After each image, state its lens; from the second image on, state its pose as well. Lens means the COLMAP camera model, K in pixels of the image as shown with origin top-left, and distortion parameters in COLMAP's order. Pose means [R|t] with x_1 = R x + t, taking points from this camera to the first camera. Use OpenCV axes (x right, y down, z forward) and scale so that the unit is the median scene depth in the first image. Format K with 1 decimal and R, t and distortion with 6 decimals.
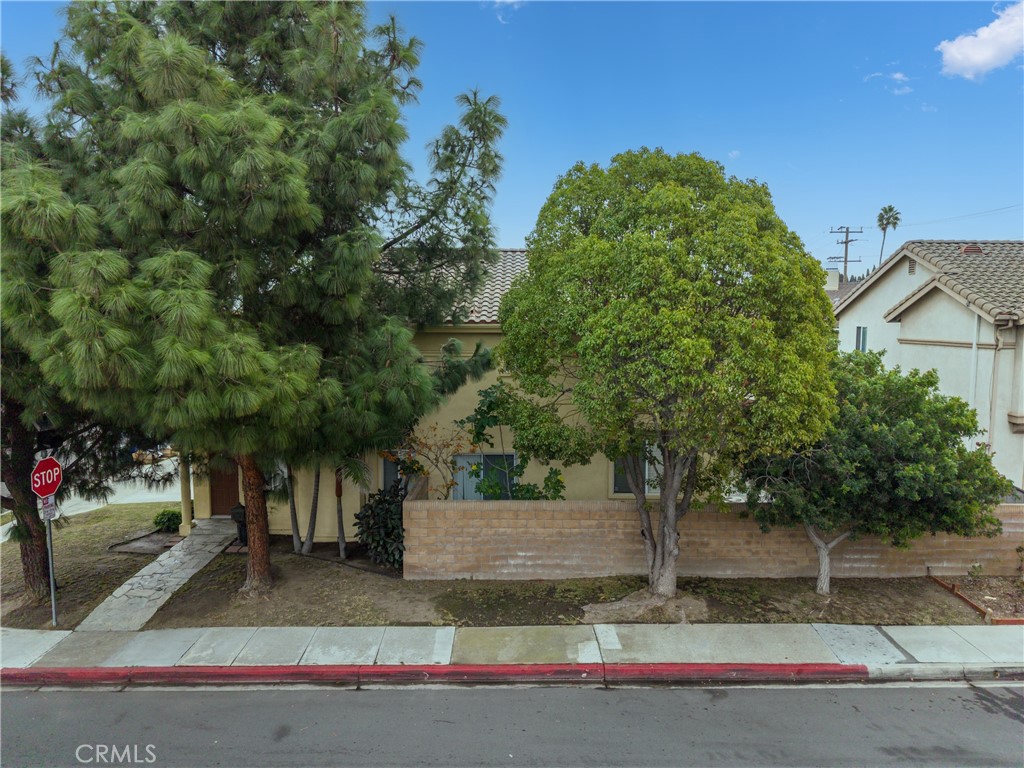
lens RADIAL K [[678.5, 0, 511.4], [0, 678.5, 385.3], [0, 0, 1]] dist [0.041898, -0.038314]
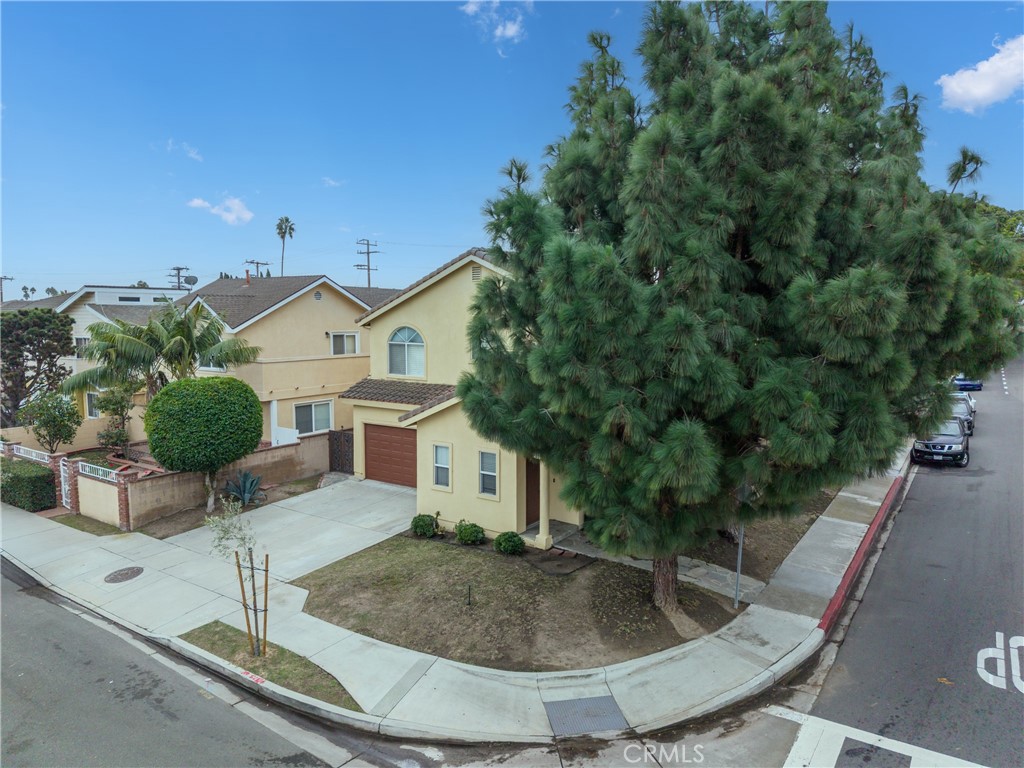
lens RADIAL K [[678.5, 0, 518.8], [0, 678.5, 380.6], [0, 0, 1]] dist [0.041898, -0.038314]
pose [[0.550265, -0.076647, 0.831465, -1.730843], [0.079867, 0.996044, 0.038962, -0.070002], [-0.831162, 0.044967, 0.554209, 0.688935]]
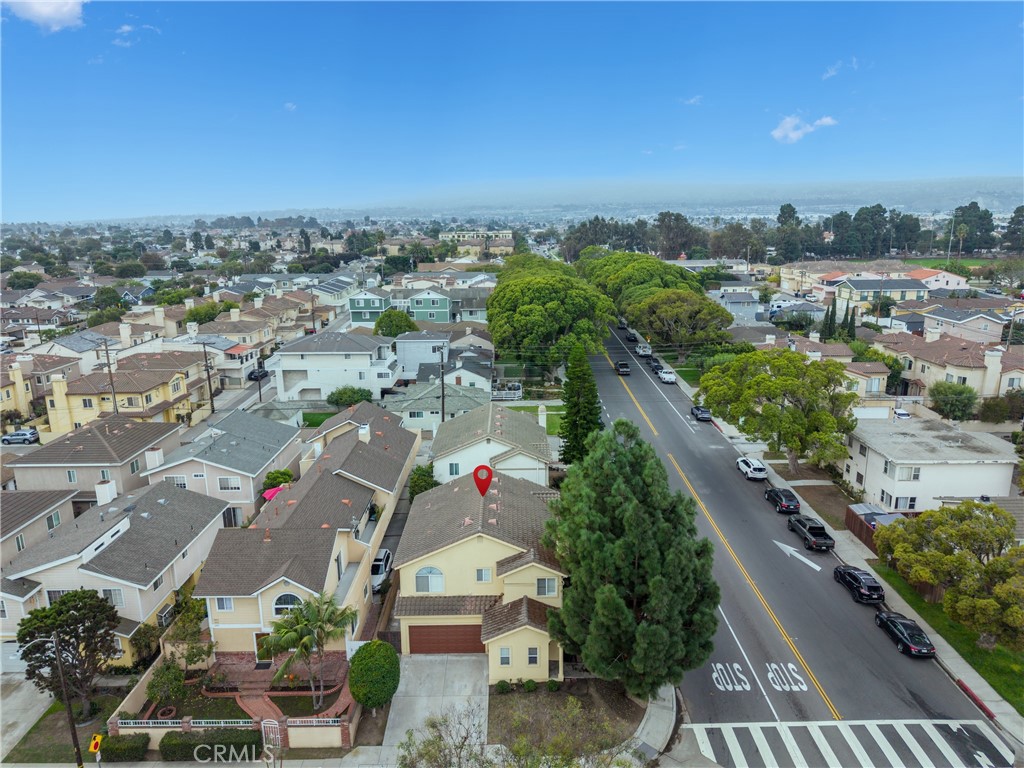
lens RADIAL K [[678.5, 0, 513.4], [0, 678.5, 386.8], [0, 0, 1]] dist [0.041898, -0.038314]
pose [[-0.020612, -0.240855, 0.970342, -3.253185], [0.105153, 0.964643, 0.241674, -1.692682], [-0.994242, 0.107016, 0.005444, 1.436638]]
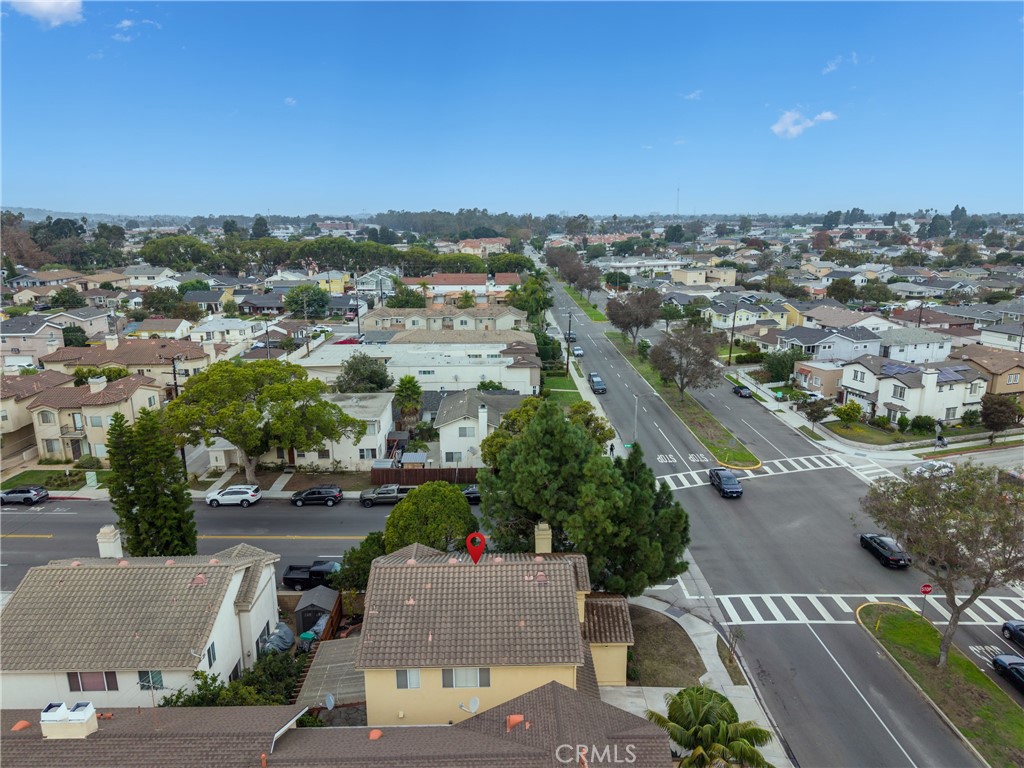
lens RADIAL K [[678.5, 0, 514.8], [0, 678.5, 386.5], [0, 0, 1]] dist [0.041898, -0.038314]
pose [[-0.999497, 0.013496, -0.028681, -0.100621], [0.003170, 0.942852, 0.333196, -1.933560], [0.031539, 0.332938, -0.942421, 4.051637]]
